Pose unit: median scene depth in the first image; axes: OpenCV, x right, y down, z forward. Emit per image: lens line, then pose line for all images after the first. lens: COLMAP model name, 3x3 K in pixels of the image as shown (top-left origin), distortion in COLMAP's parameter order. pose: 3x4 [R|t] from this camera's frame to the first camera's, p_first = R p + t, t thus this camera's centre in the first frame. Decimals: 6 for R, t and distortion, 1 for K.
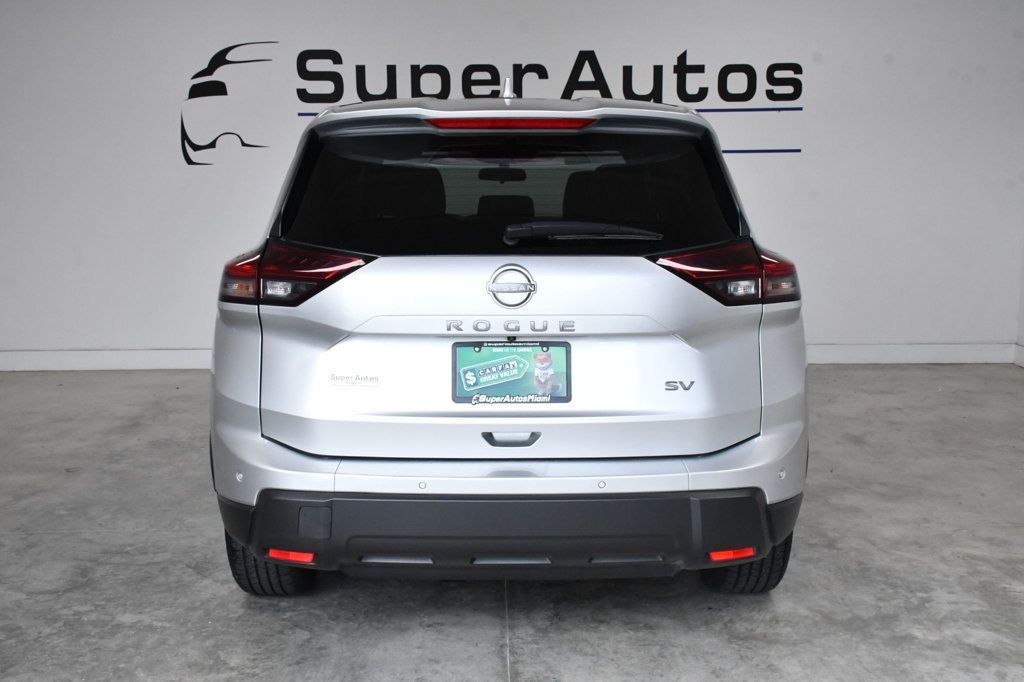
lens RADIAL K [[1169.8, 0, 520.6], [0, 1169.8, 340.6], [0, 0, 1]] dist [-0.005179, 0.000000]
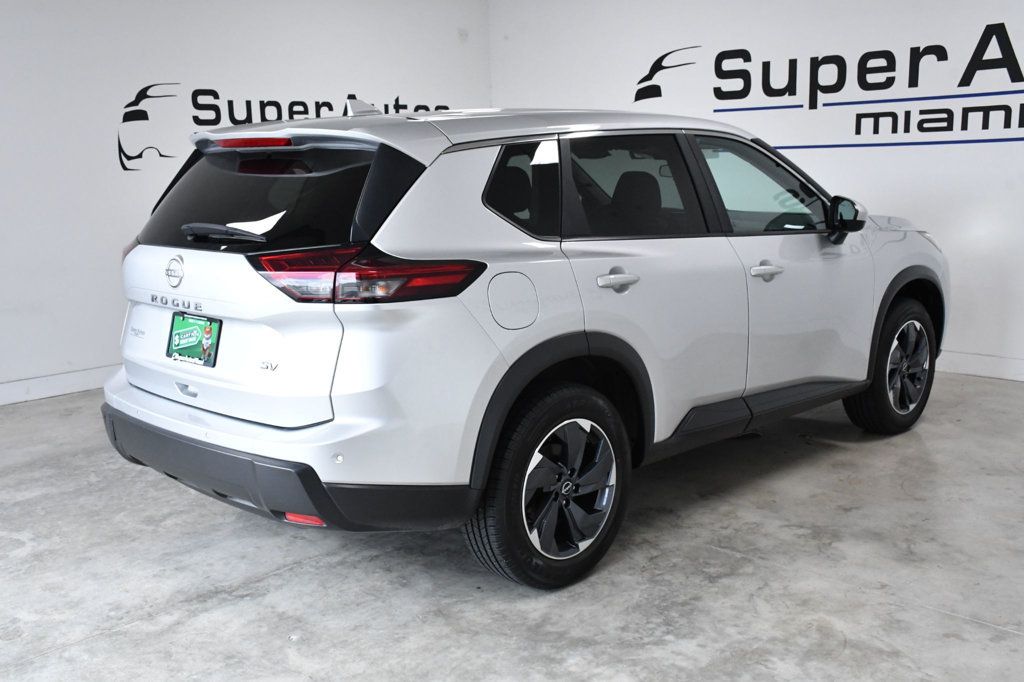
lens RADIAL K [[1052.4, 0, 500.6], [0, 1052.4, 348.4], [0, 0, 1]] dist [0.070052, 0.000000]
pose [[0.698312, 0.123092, -0.705131, 0.571880], [-0.094719, 0.992331, 0.079425, -0.047320], [0.709499, 0.011326, 0.704615, 0.231883]]
